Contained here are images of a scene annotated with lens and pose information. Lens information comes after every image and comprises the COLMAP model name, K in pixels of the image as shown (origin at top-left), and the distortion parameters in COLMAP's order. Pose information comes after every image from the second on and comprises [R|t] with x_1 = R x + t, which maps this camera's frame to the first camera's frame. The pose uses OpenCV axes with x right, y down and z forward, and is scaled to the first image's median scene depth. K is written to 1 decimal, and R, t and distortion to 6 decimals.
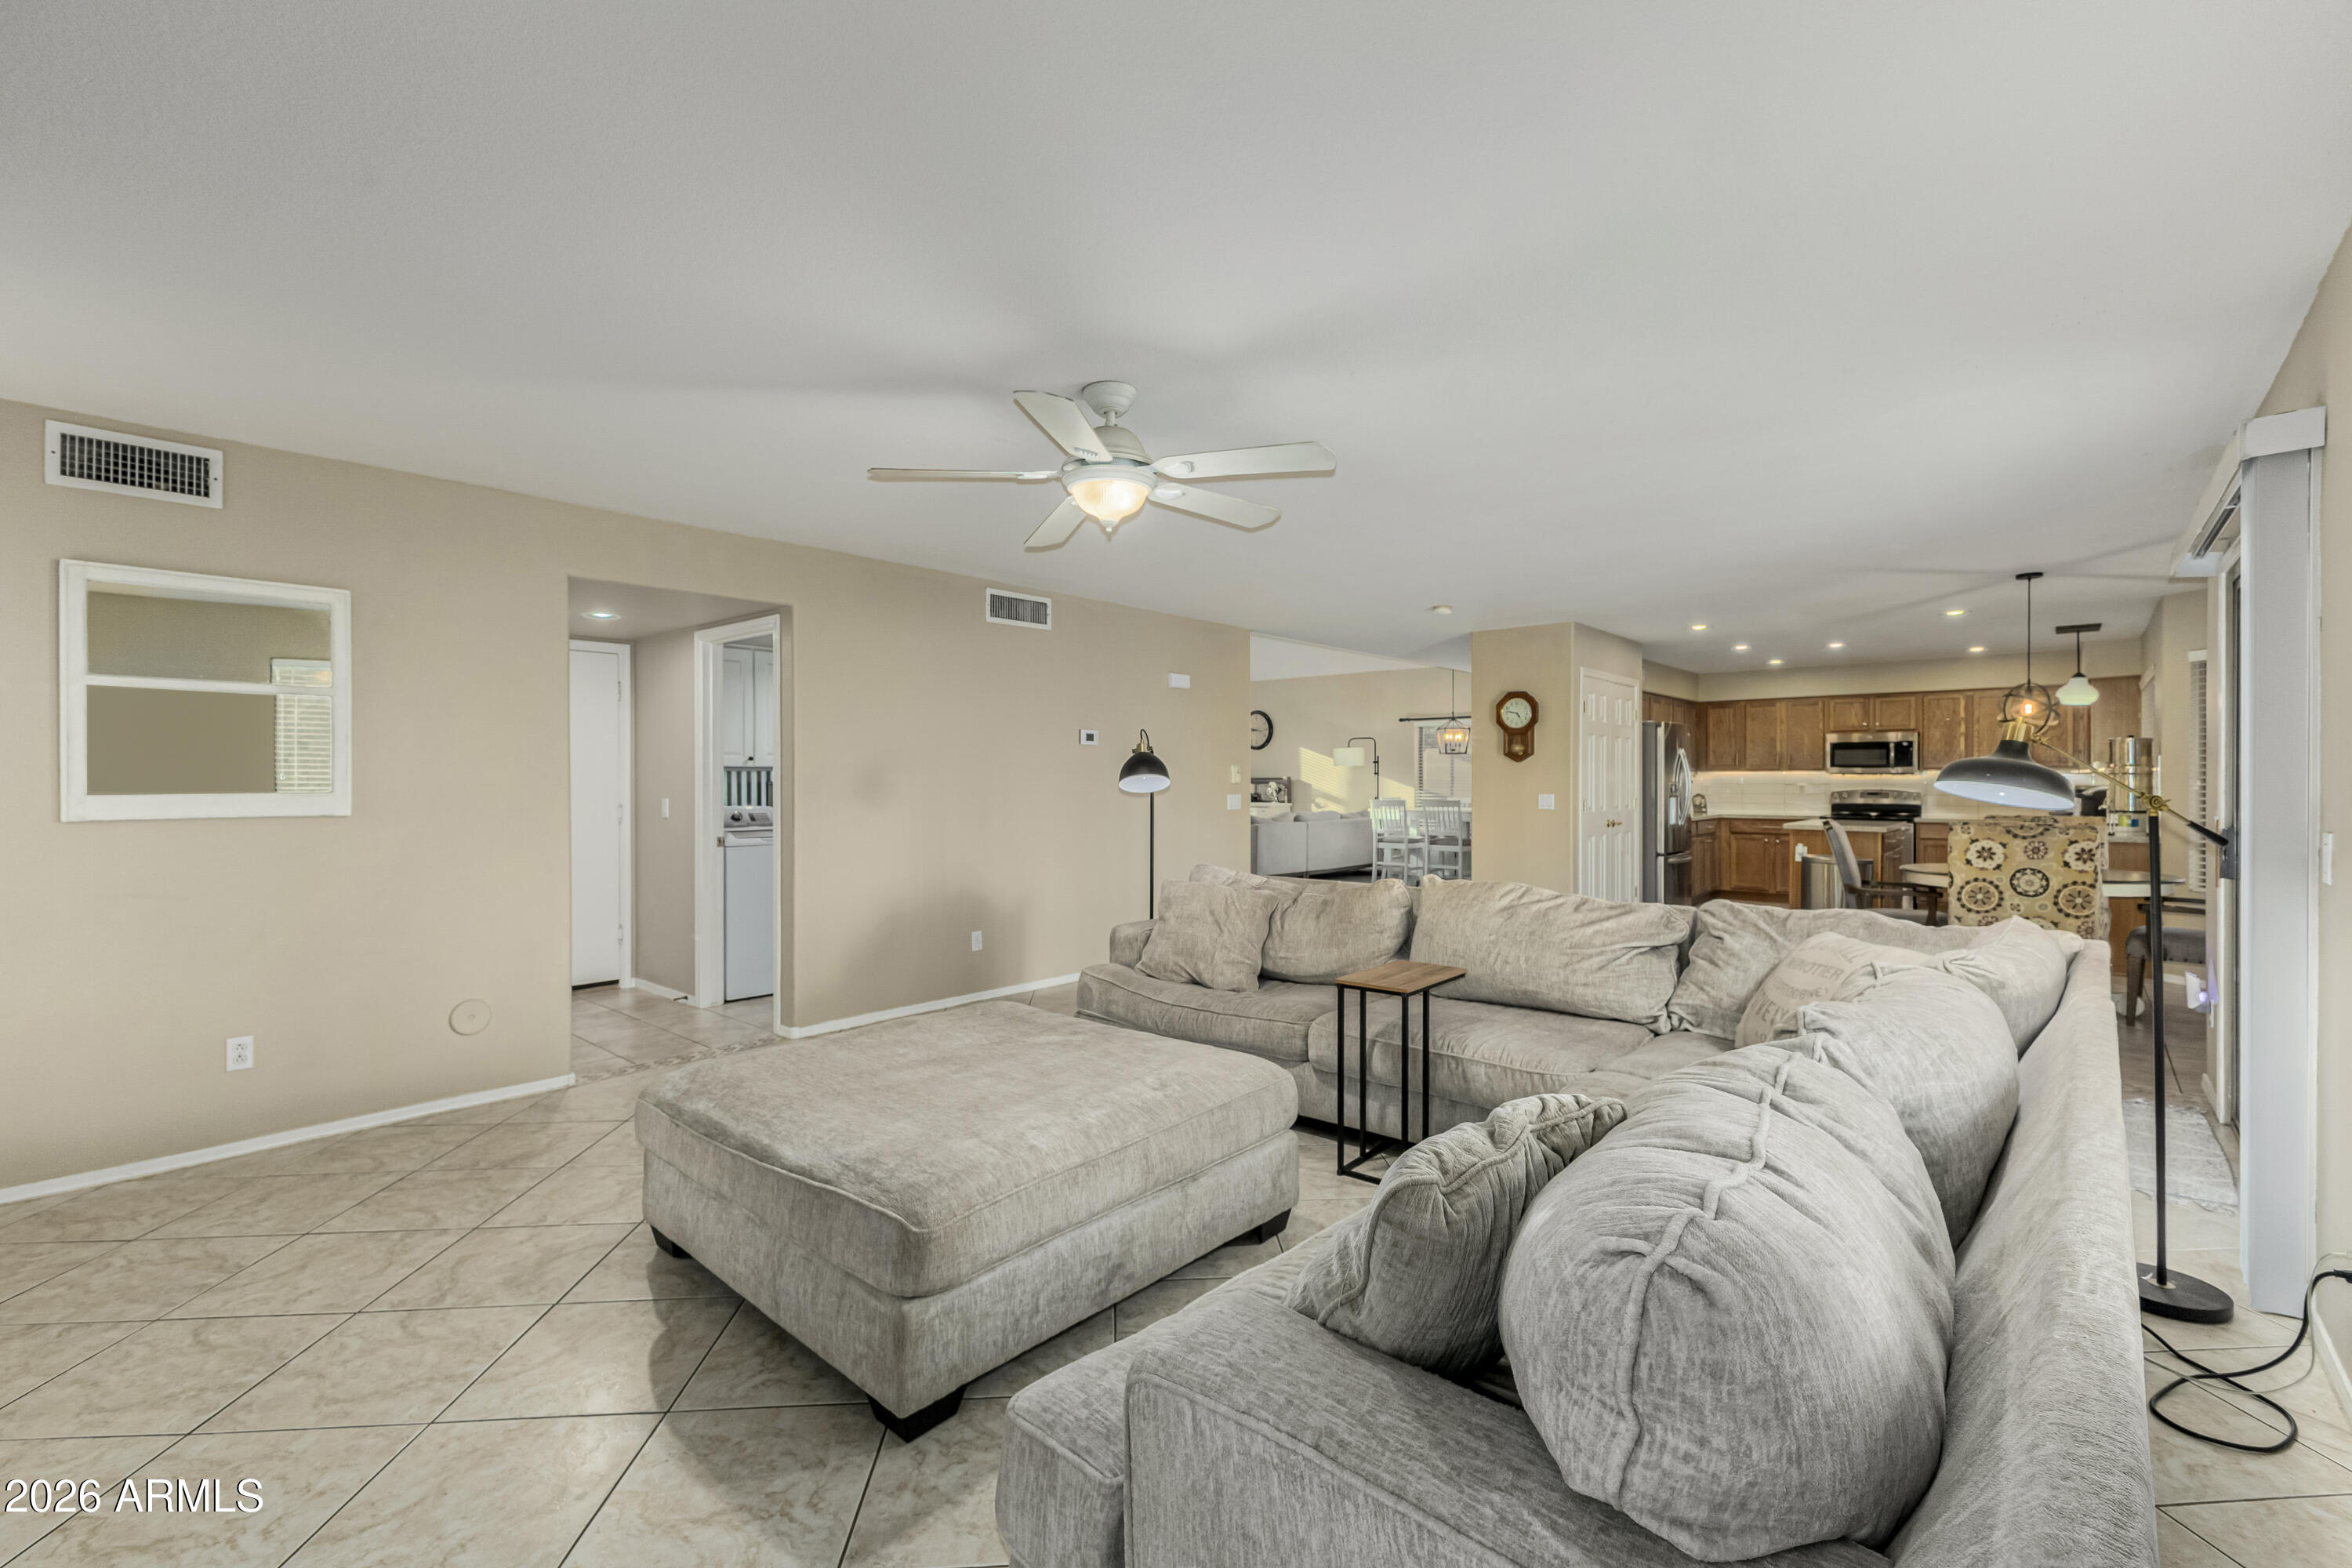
lens RADIAL K [[1028.9, 0, 1166.6], [0, 1028.9, 780.4], [0, 0, 1]] dist [0.017642, -0.005729]
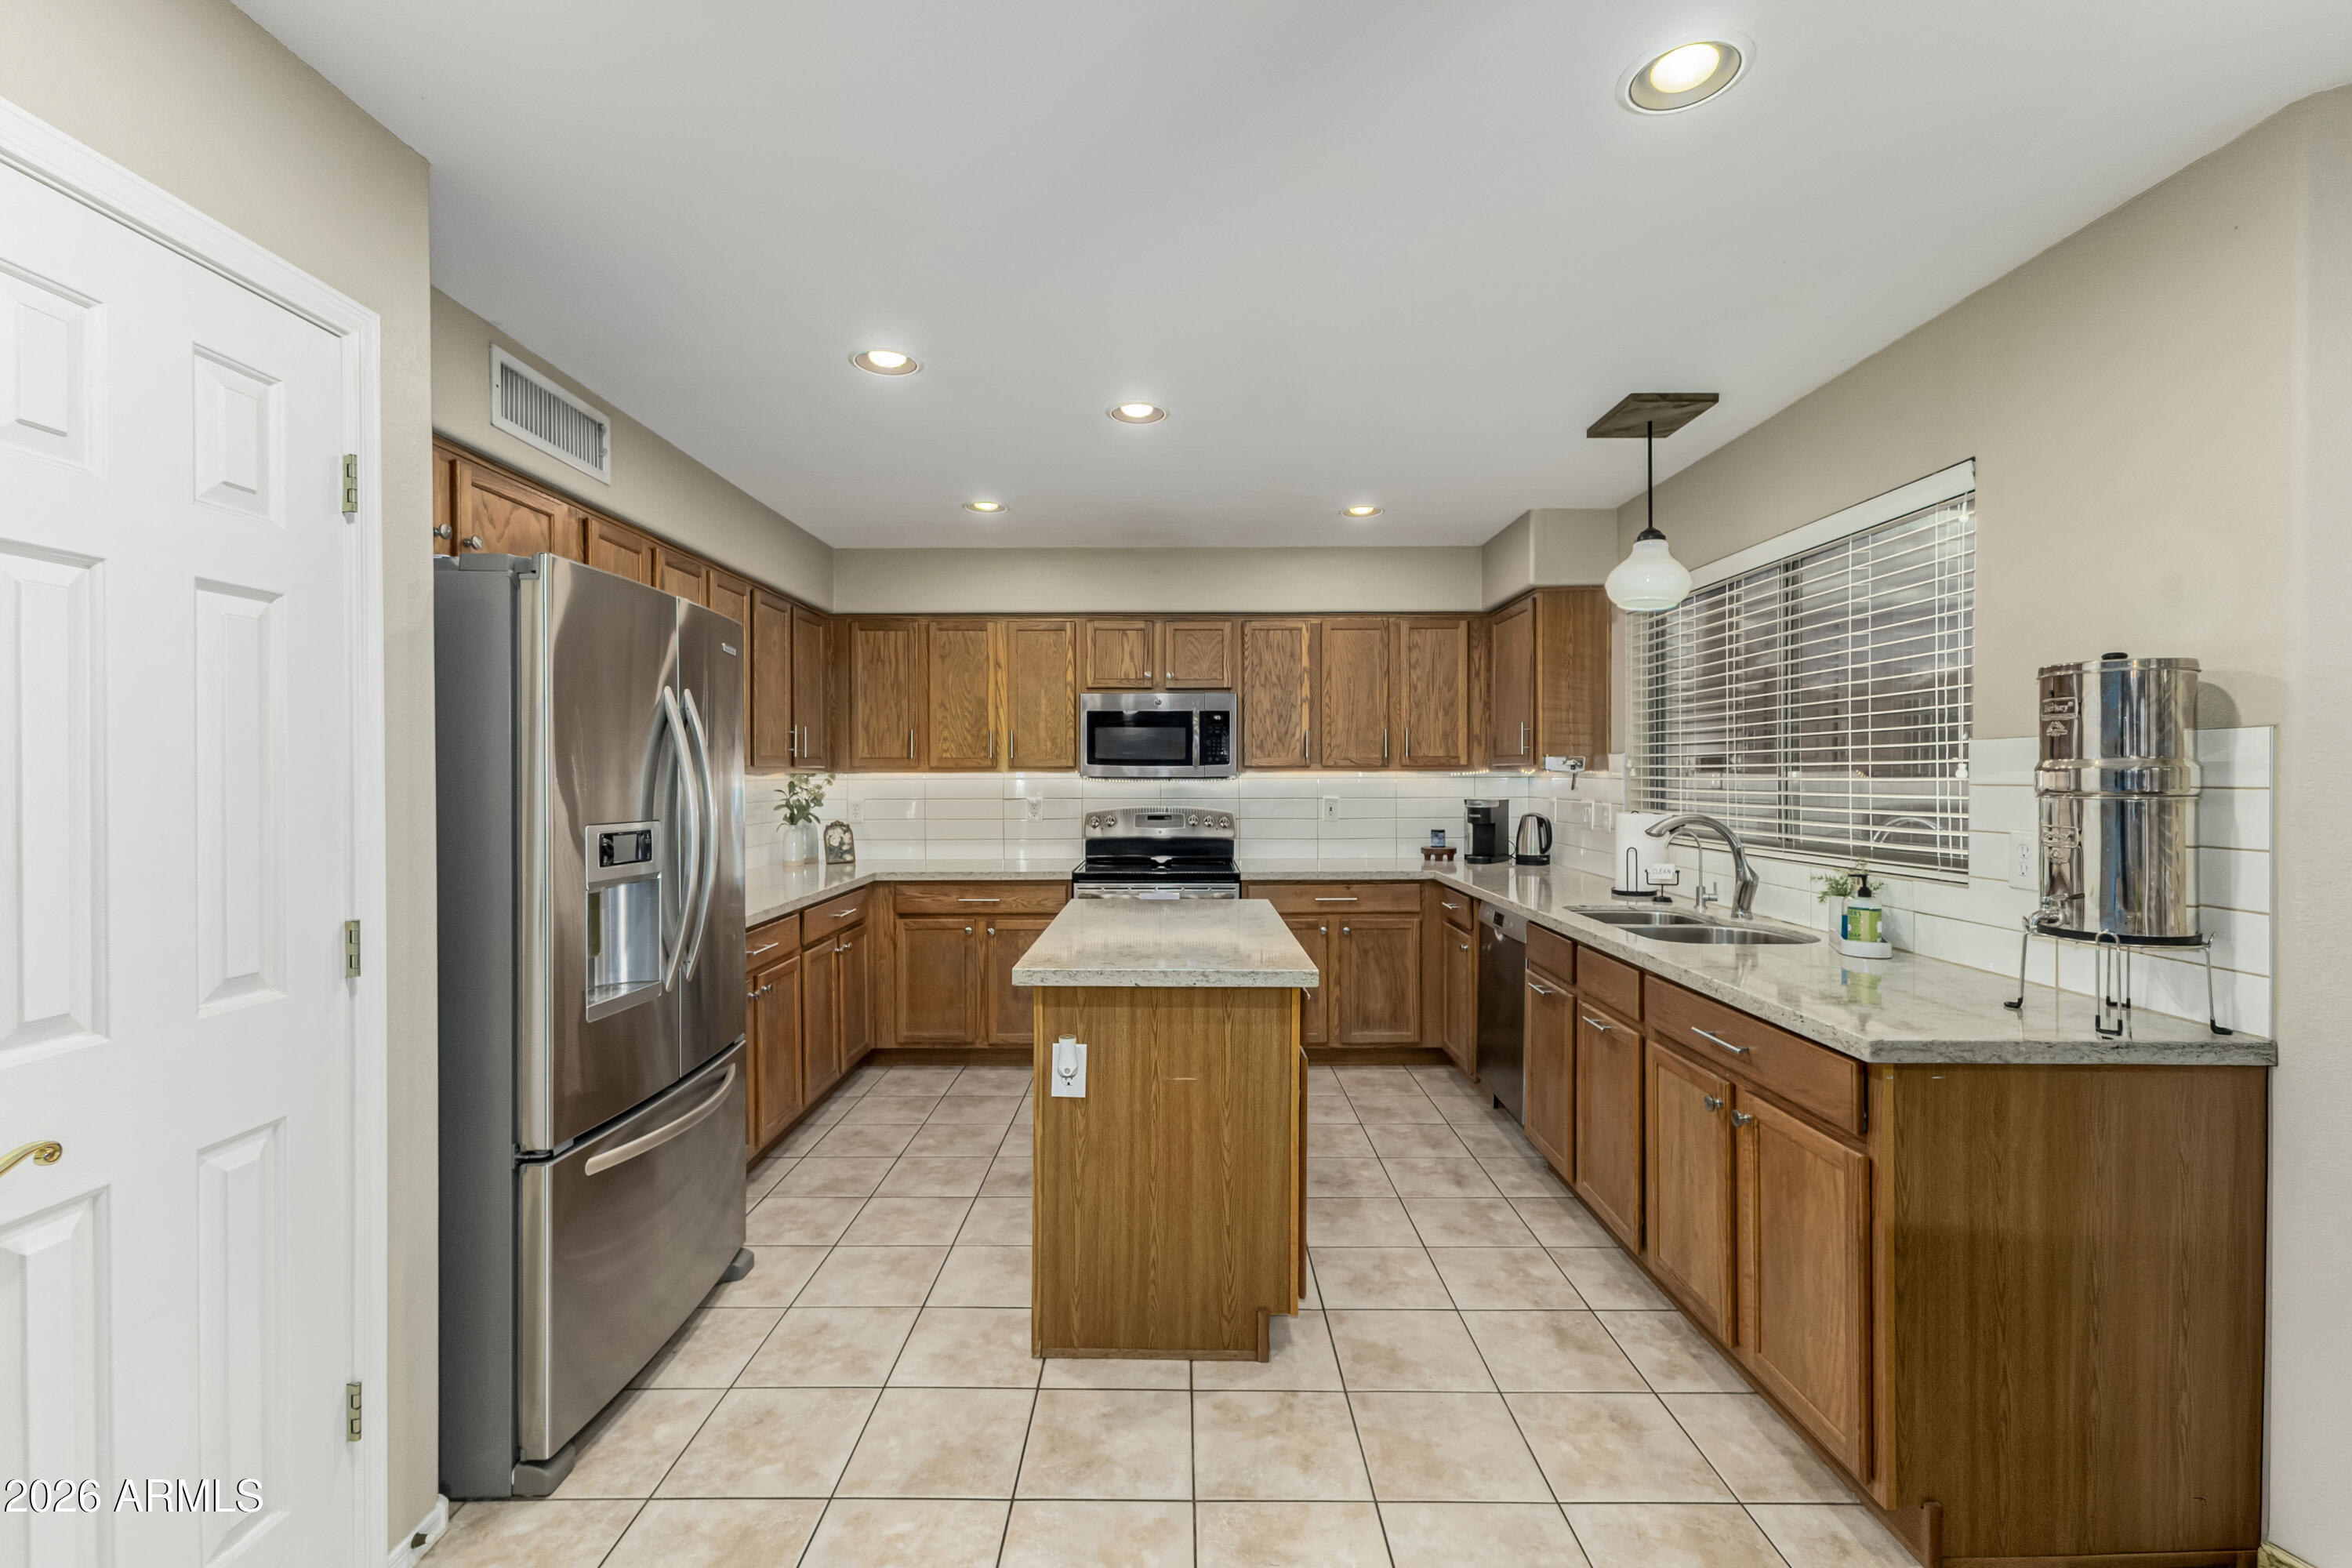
lens RADIAL K [[1028.9, 0, 1178.3], [0, 1028.9, 786.1], [0, 0, 1]] dist [0.017642, -0.005729]
pose [[0.752640, -0.009793, 0.658359, 0.368119], [0.003222, 0.999932, 0.011191, -0.007946], [-0.658424, -0.006302, 0.752621, 0.627730]]
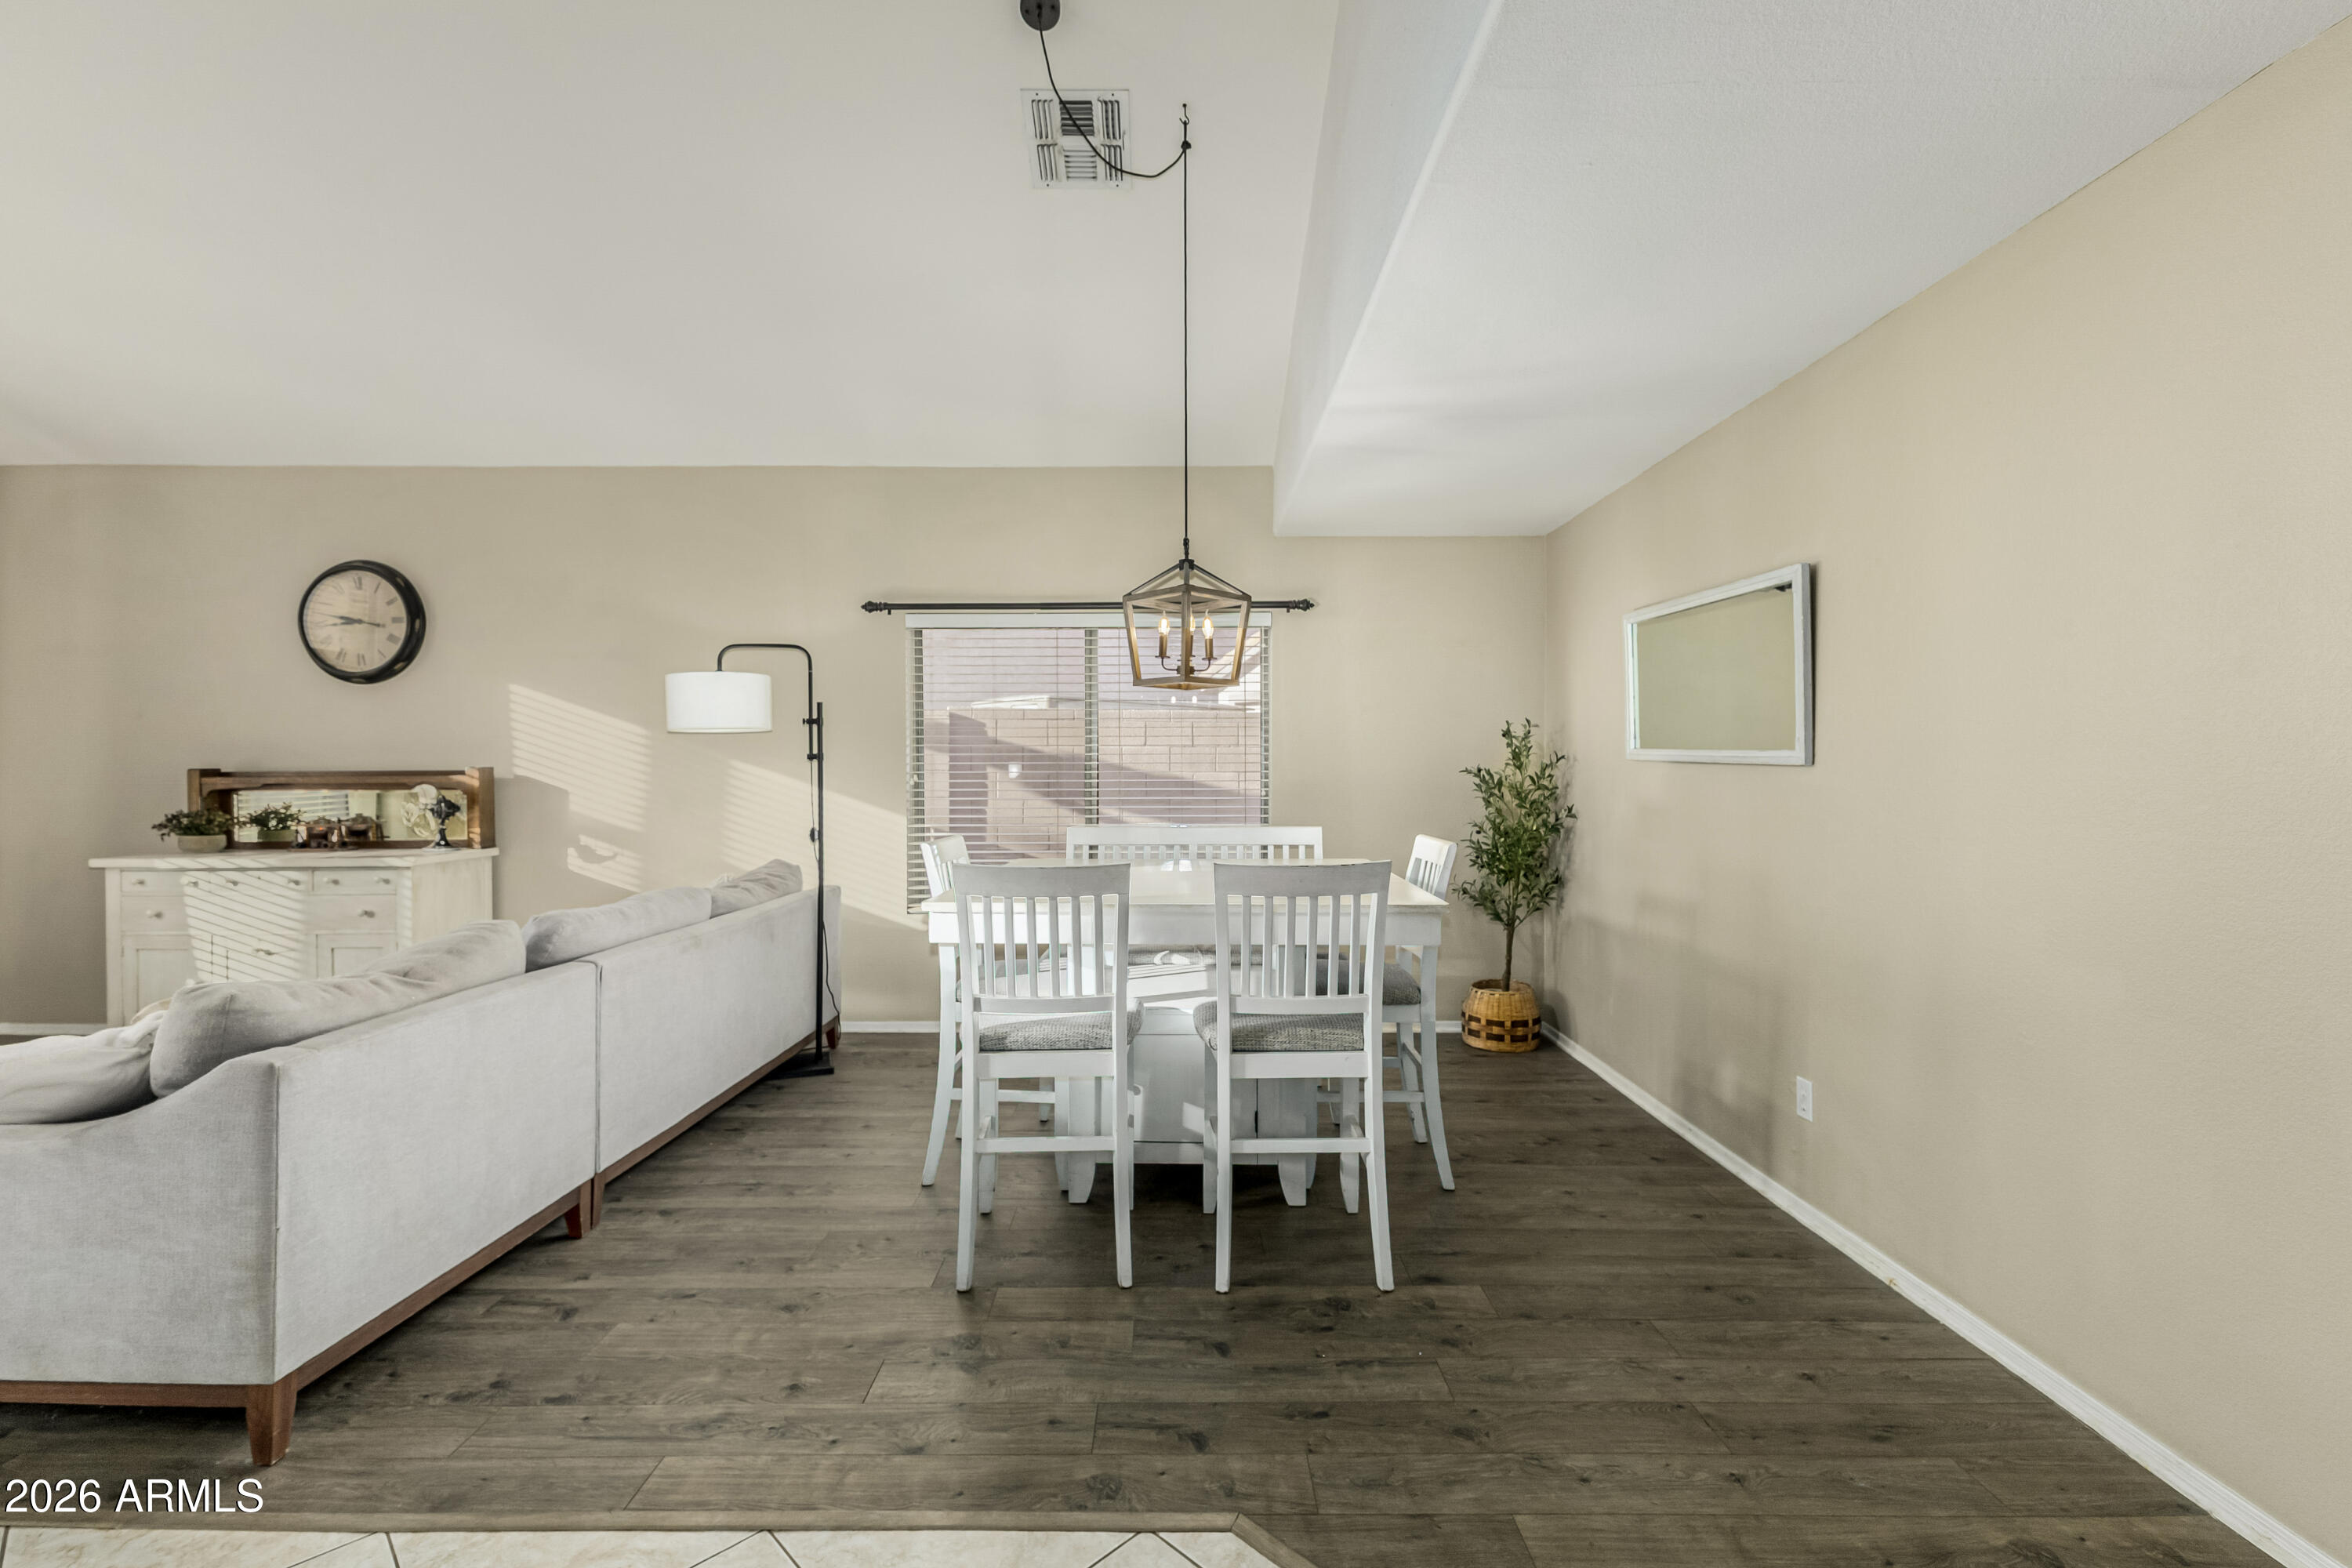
lens RADIAL K [[1028.9, 0, 1183.8], [0, 1028.9, 764.9], [0, 0, 1]] dist [0.017642, -0.005729]
pose [[0.751608, -0.000177, 0.659610, 0.101723], [0.005348, 0.999969, -0.005826, -0.002016], [-0.659588, 0.007906, 0.751586, 0.896464]]
